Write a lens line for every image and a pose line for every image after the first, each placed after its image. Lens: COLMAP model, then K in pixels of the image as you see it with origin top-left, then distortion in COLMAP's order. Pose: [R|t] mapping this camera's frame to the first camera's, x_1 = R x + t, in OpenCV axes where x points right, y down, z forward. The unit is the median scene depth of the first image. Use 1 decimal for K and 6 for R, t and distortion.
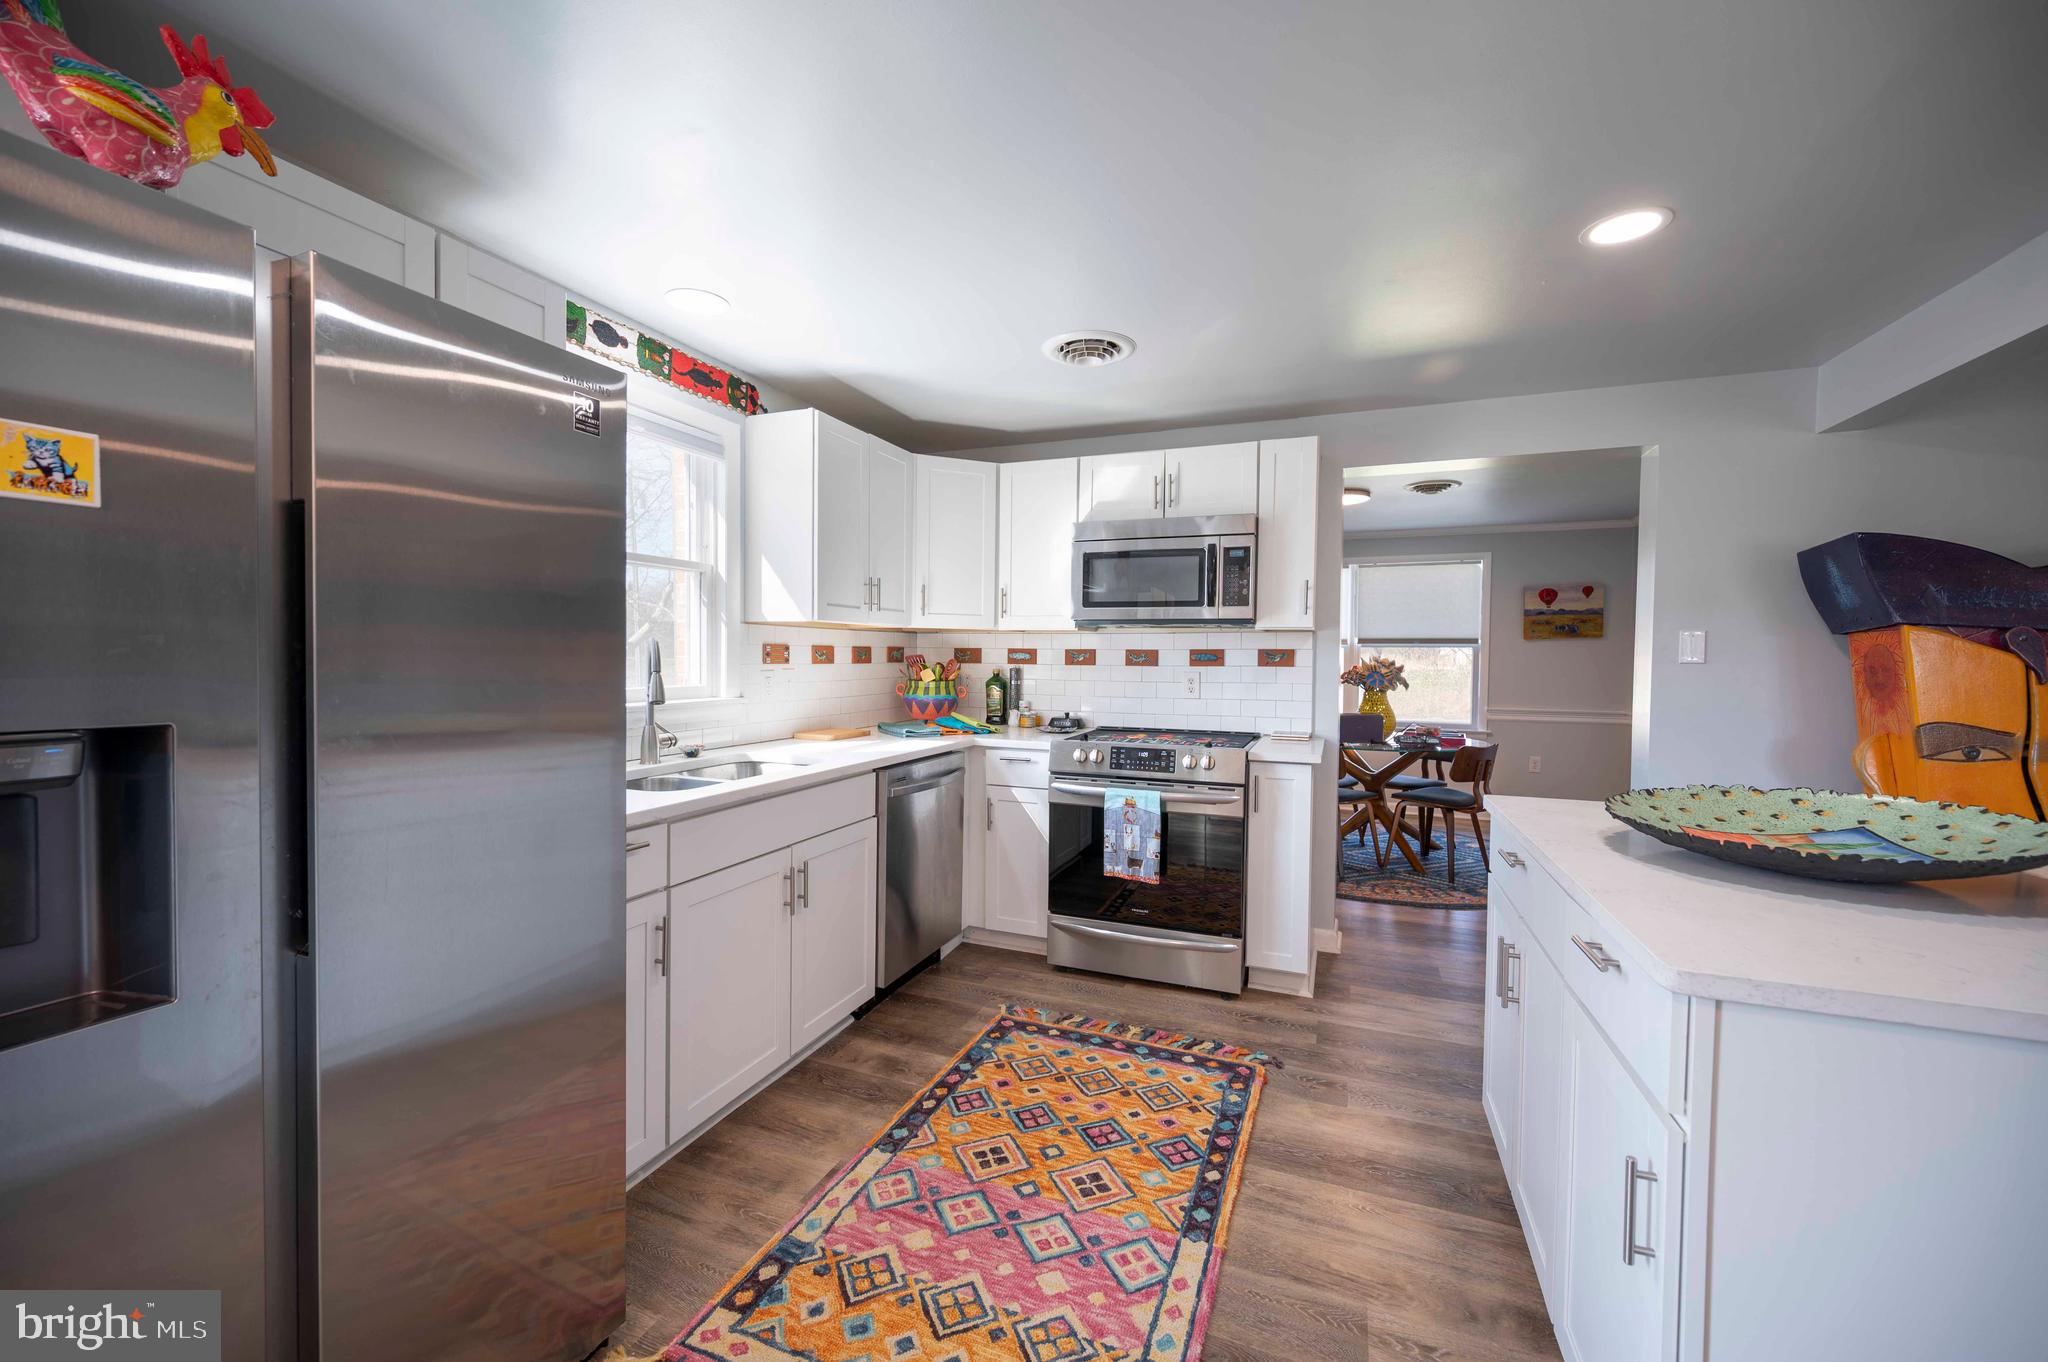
lens RADIAL K [[801.4, 0, 1023.5], [0, 801.4, 680.2], [0, 0, 1]] dist [-0.001025, -0.000240]
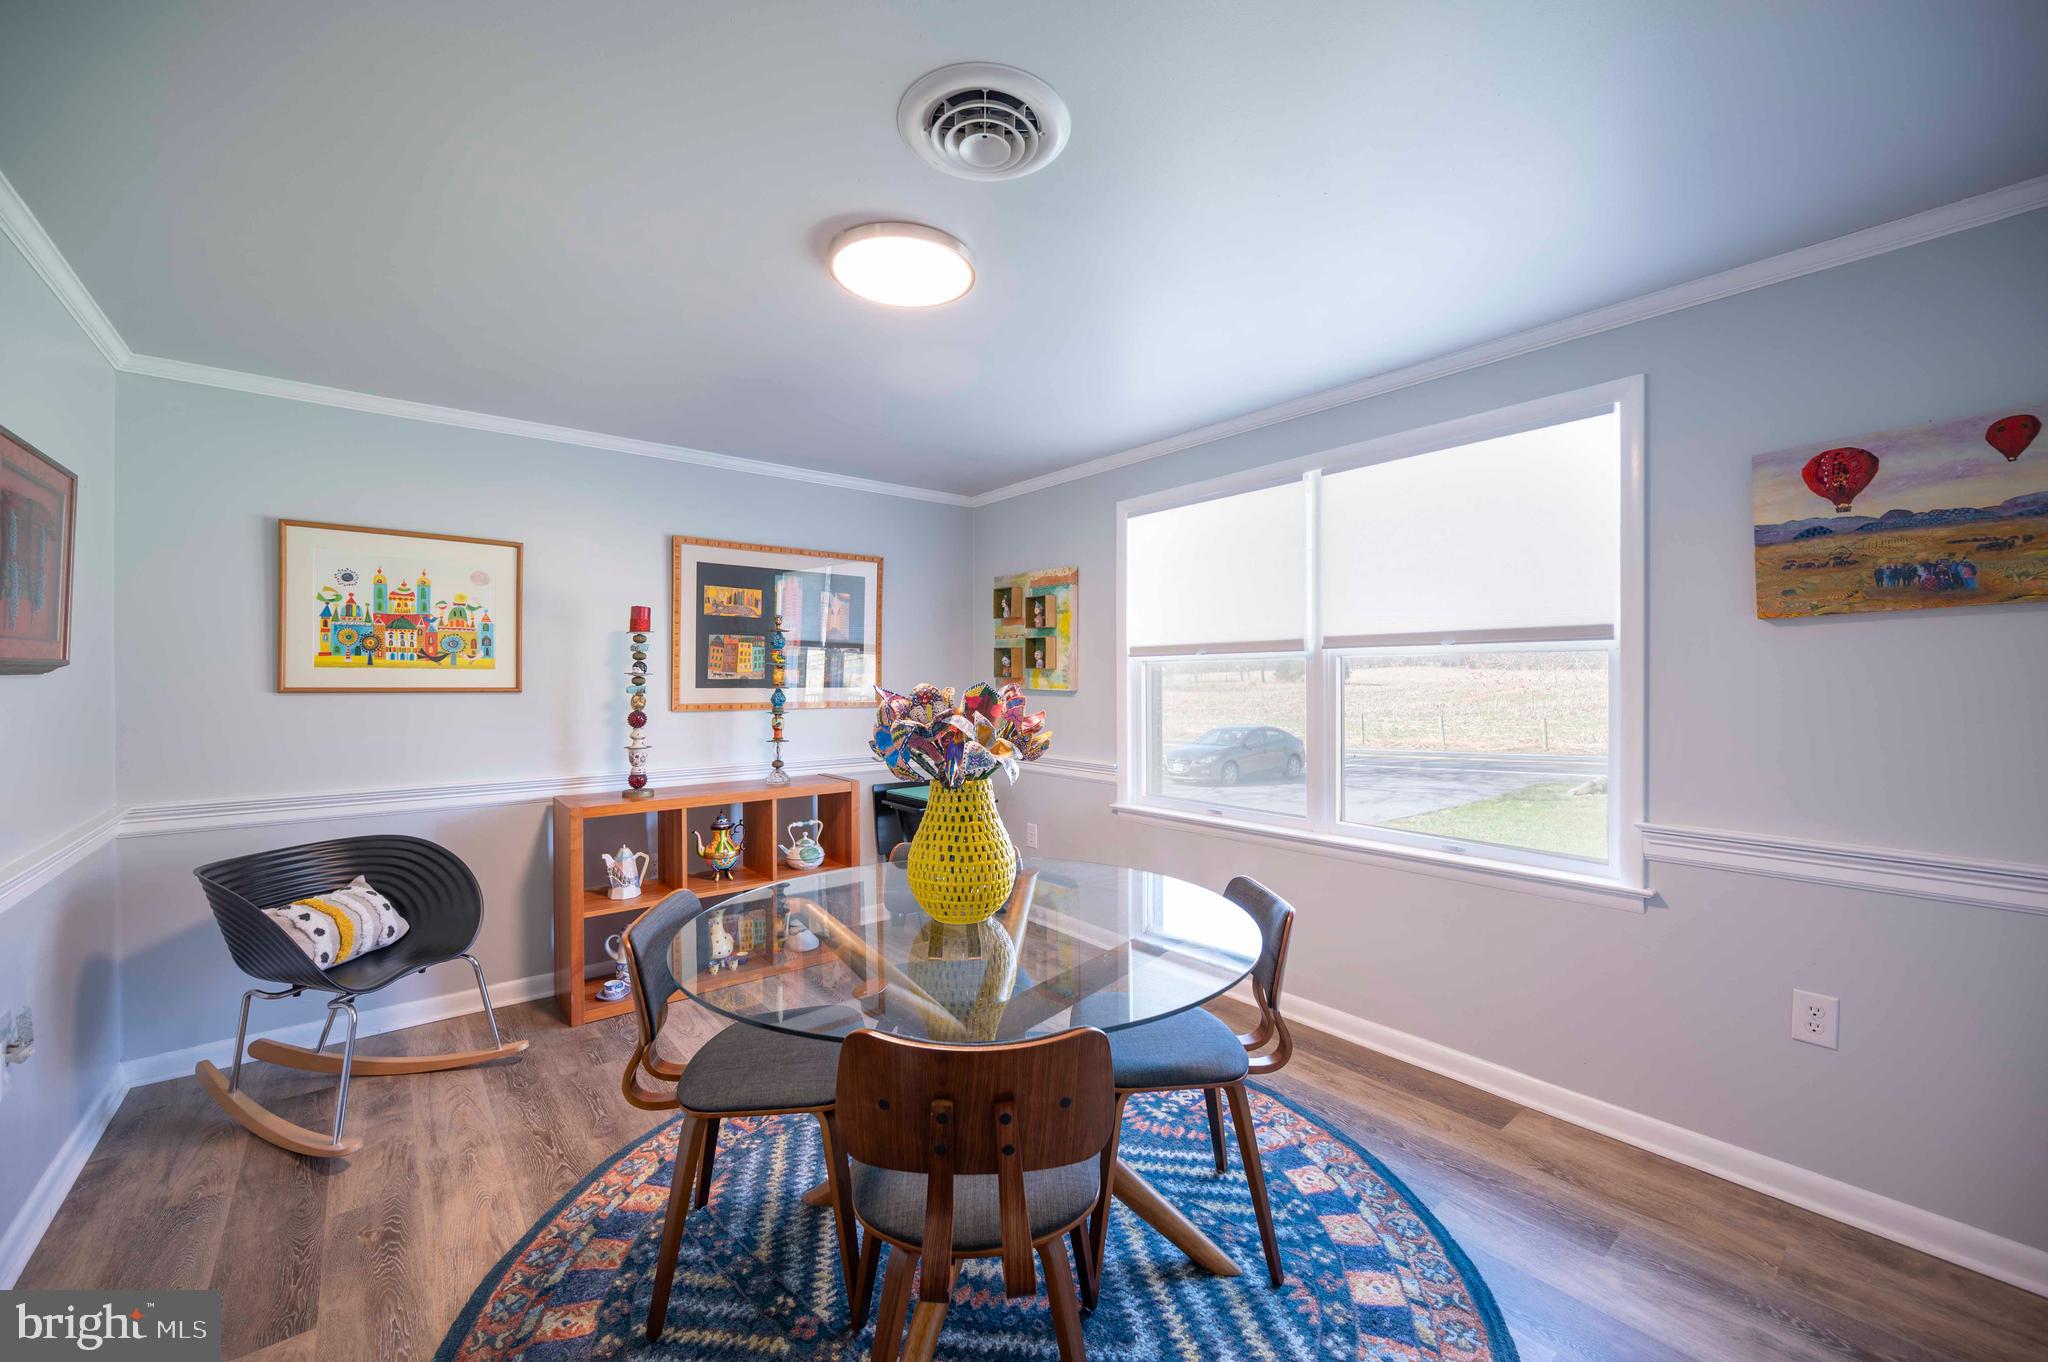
lens RADIAL K [[801.4, 0, 1021.2], [0, 801.4, 675.1], [0, 0, 1]] dist [-0.001025, -0.000240]
pose [[0.873039, -0.011768, -0.487508, 1.195105], [-0.004562, 0.999468, -0.032294, -0.039221], [0.487629, 0.030418, 0.872521, 1.316468]]
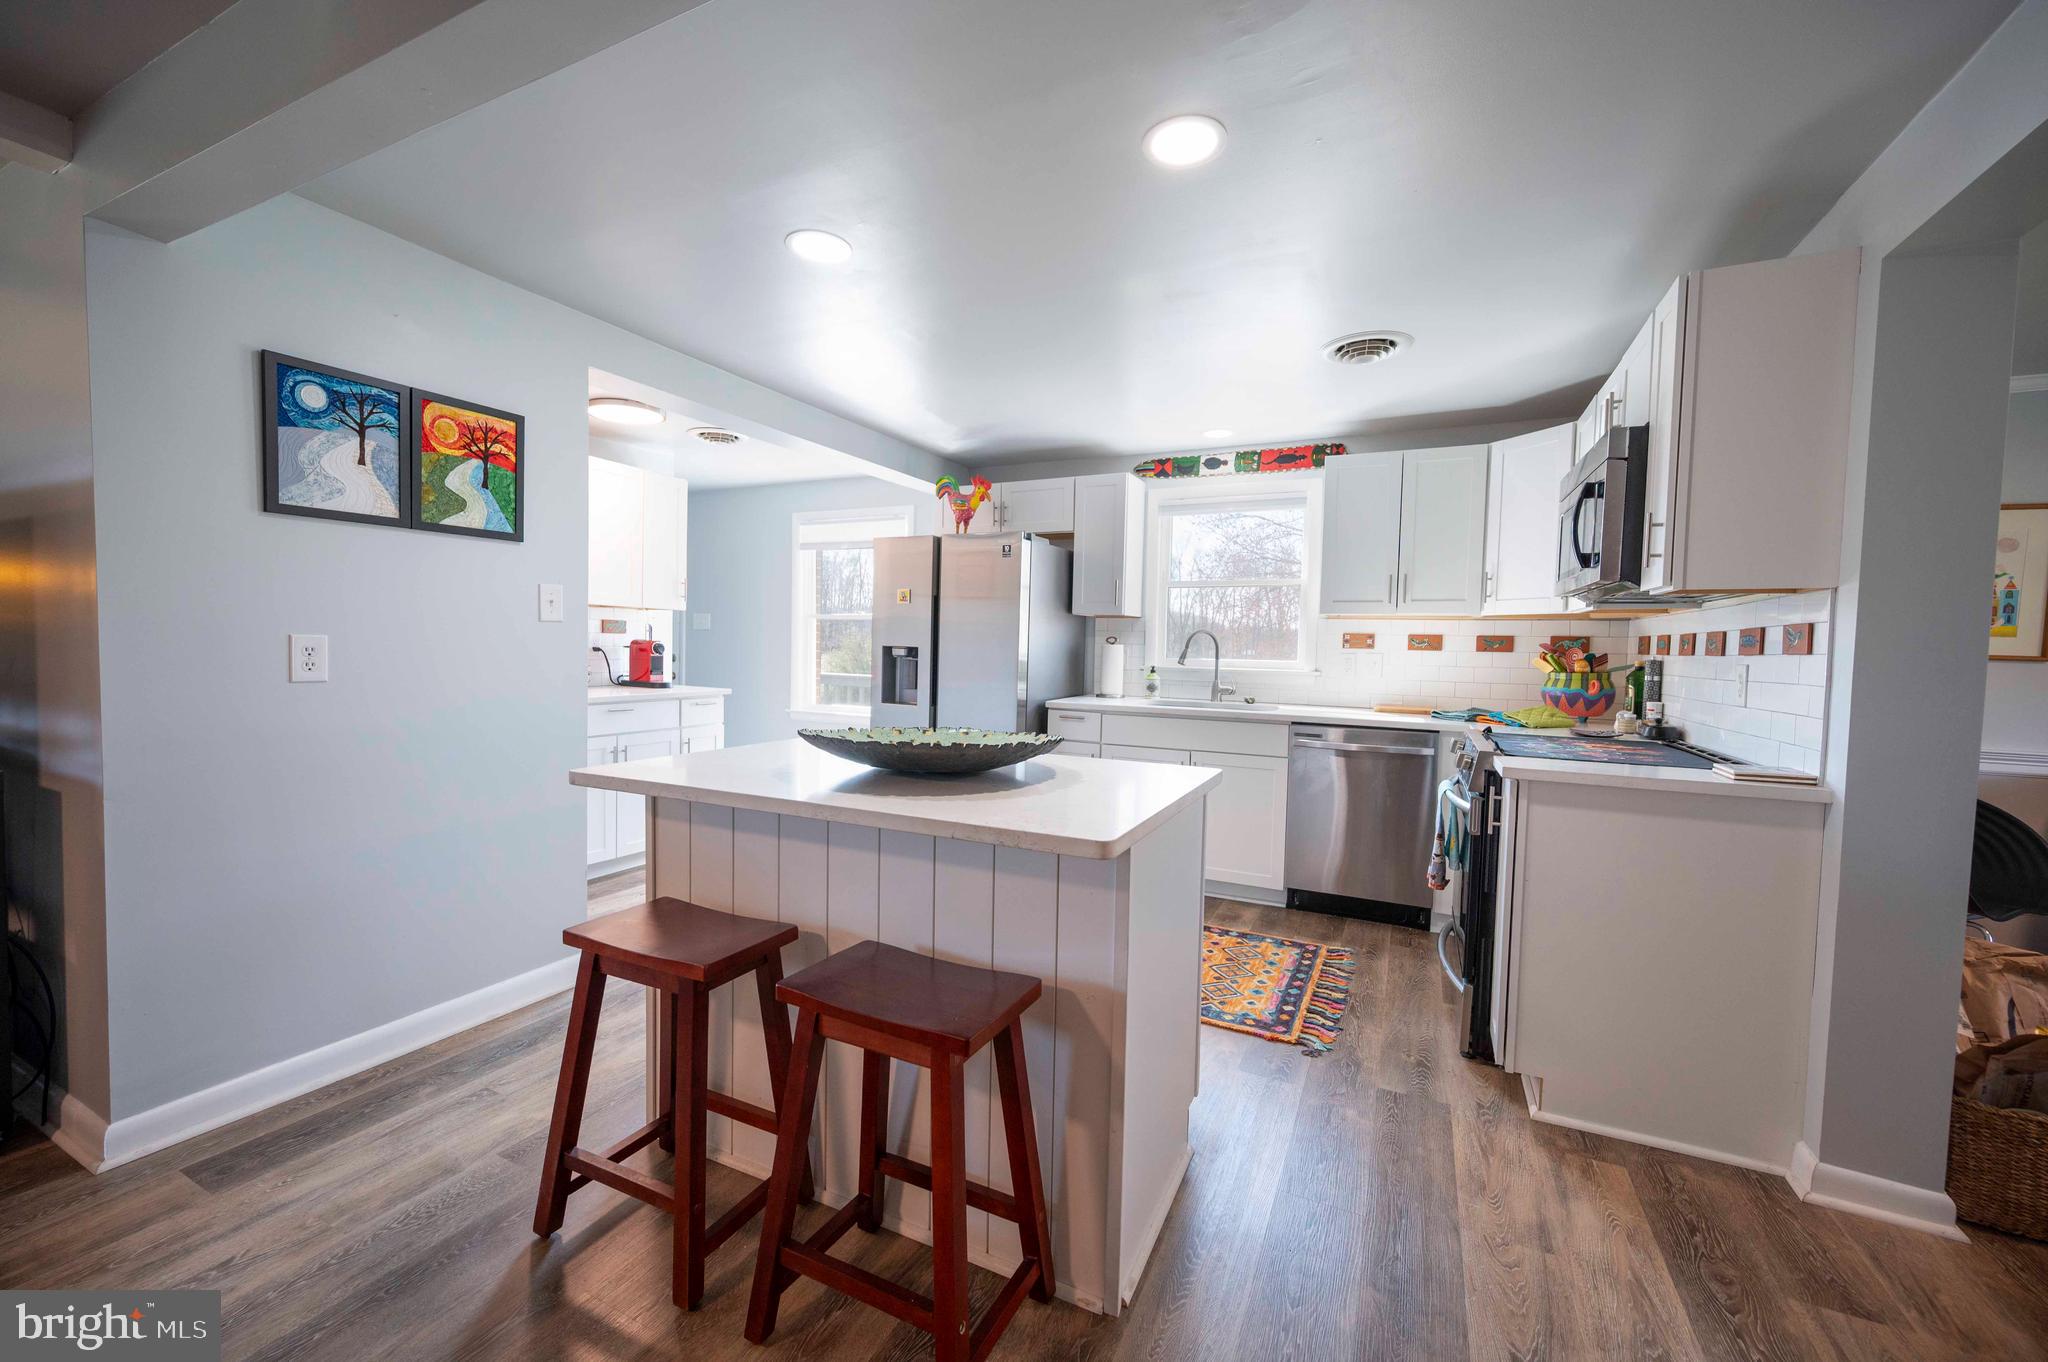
lens RADIAL K [[801.4, 0, 1023.7], [0, 801.4, 679.7], [0, 0, 1]] dist [-0.001025, -0.000240]
pose [[-0.072457, 0.034406, -0.996778, 1.196054], [-0.054255, 0.997789, 0.038384, 0.010826], [0.995895, 0.056861, -0.070430, 0.647629]]
